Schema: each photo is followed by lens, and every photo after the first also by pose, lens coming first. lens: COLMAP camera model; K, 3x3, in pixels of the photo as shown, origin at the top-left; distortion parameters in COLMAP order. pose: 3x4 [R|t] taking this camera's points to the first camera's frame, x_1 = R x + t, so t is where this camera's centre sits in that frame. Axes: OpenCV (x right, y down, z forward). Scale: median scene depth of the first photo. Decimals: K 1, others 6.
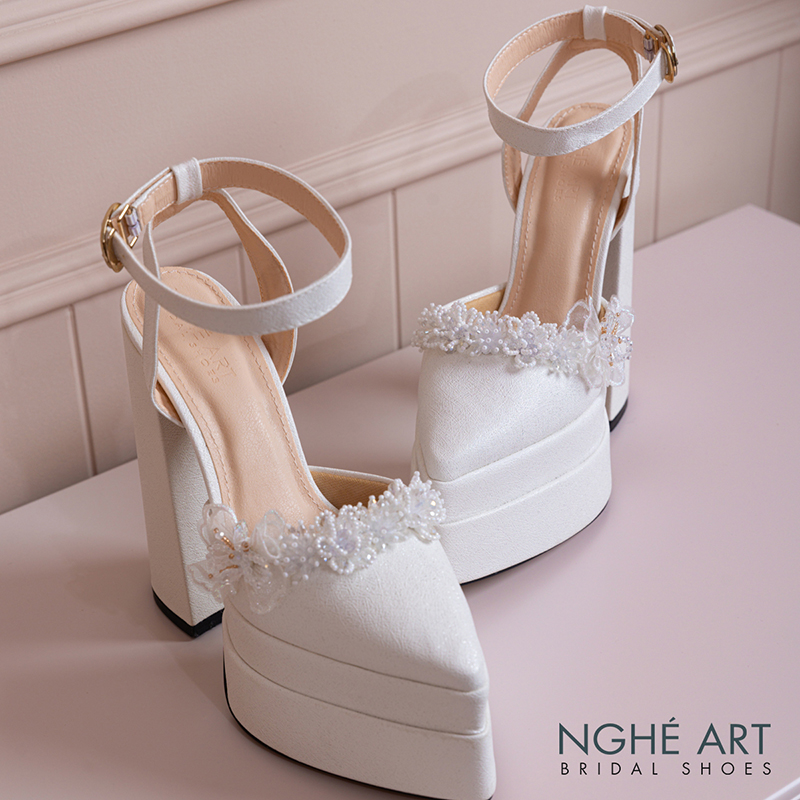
lens RADIAL K [[2078.1, 0, 400.0], [0, 2078.1, 400.0], [0, 0, 1]] dist [-0.027975, -0.534683]
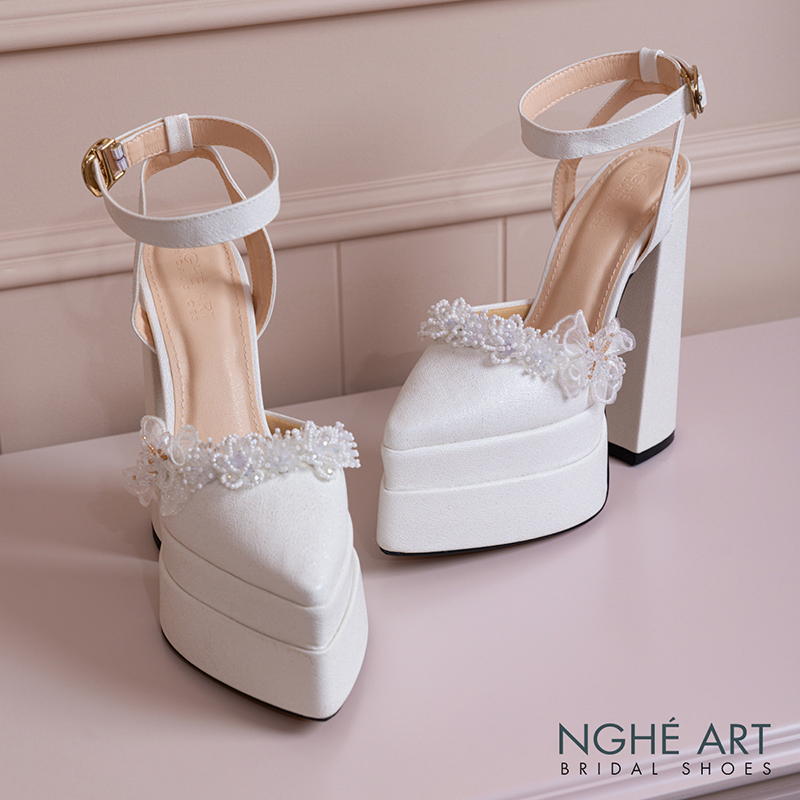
lens RADIAL K [[2273.6, 0, 401.1], [0, 2273.6, 432.6], [0, 0, 1]] dist [0.008405, -0.401508]
pose [[0.950635, 0.155090, -0.268775, 0.352440], [-0.173560, 0.983738, -0.046223, 0.087141], [0.257235, 0.090590, 0.962093, -0.142333]]
